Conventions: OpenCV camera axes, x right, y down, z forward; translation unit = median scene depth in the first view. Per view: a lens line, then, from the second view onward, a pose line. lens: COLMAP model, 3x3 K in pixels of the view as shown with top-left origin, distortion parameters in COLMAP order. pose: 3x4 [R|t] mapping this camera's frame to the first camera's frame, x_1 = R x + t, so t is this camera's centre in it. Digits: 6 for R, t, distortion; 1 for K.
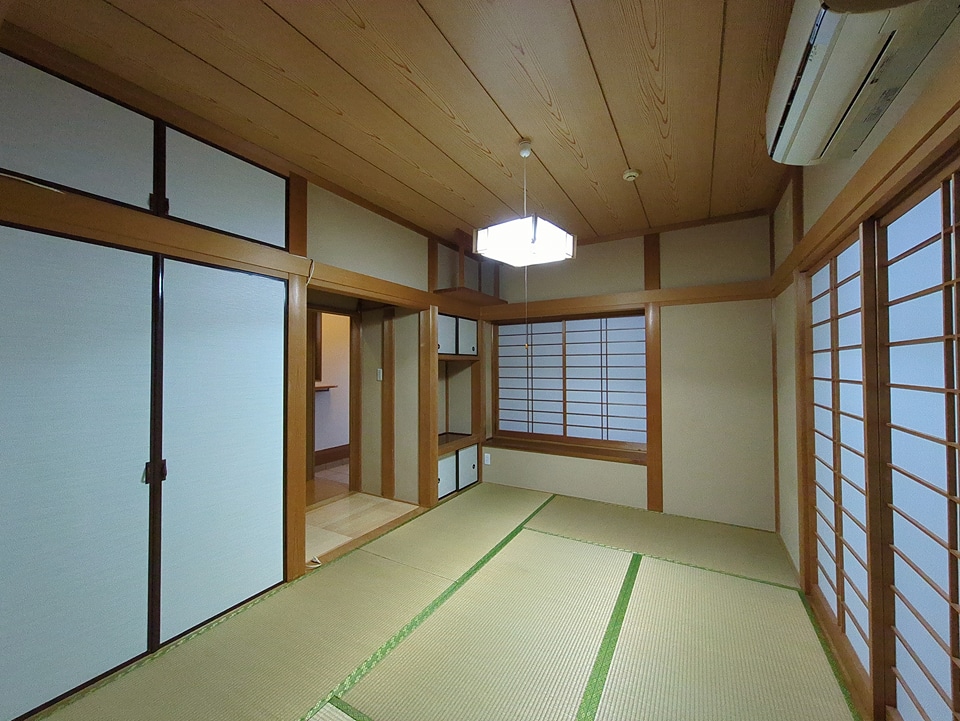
lens RADIAL K [[378.9, 0, 473.0], [0, 378.9, 361.4], [0, 0, 1]] dist [0.001187, -0.000680]
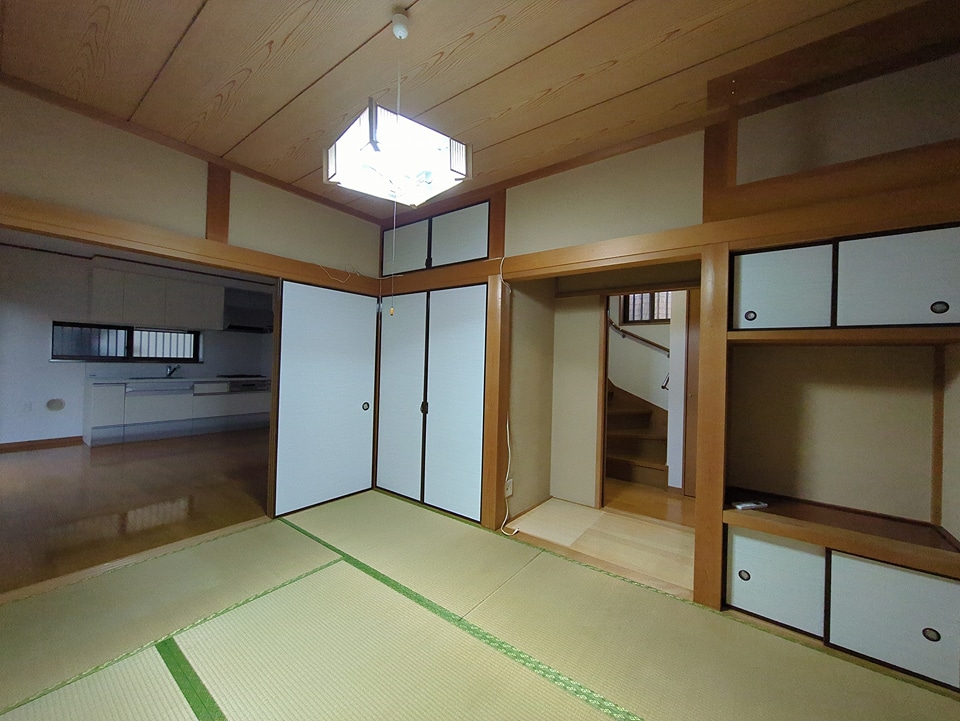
lens RADIAL K [[378.9, 0, 481.1], [0, 378.9, 361.8], [0, 0, 1]] dist [0.001187, -0.000680]
pose [[-0.107126, 0.006683, -0.994223, 0.865322], [-0.007582, 0.999943, 0.007538, 0.040886], [0.994217, 0.008346, -0.107069, 1.305824]]
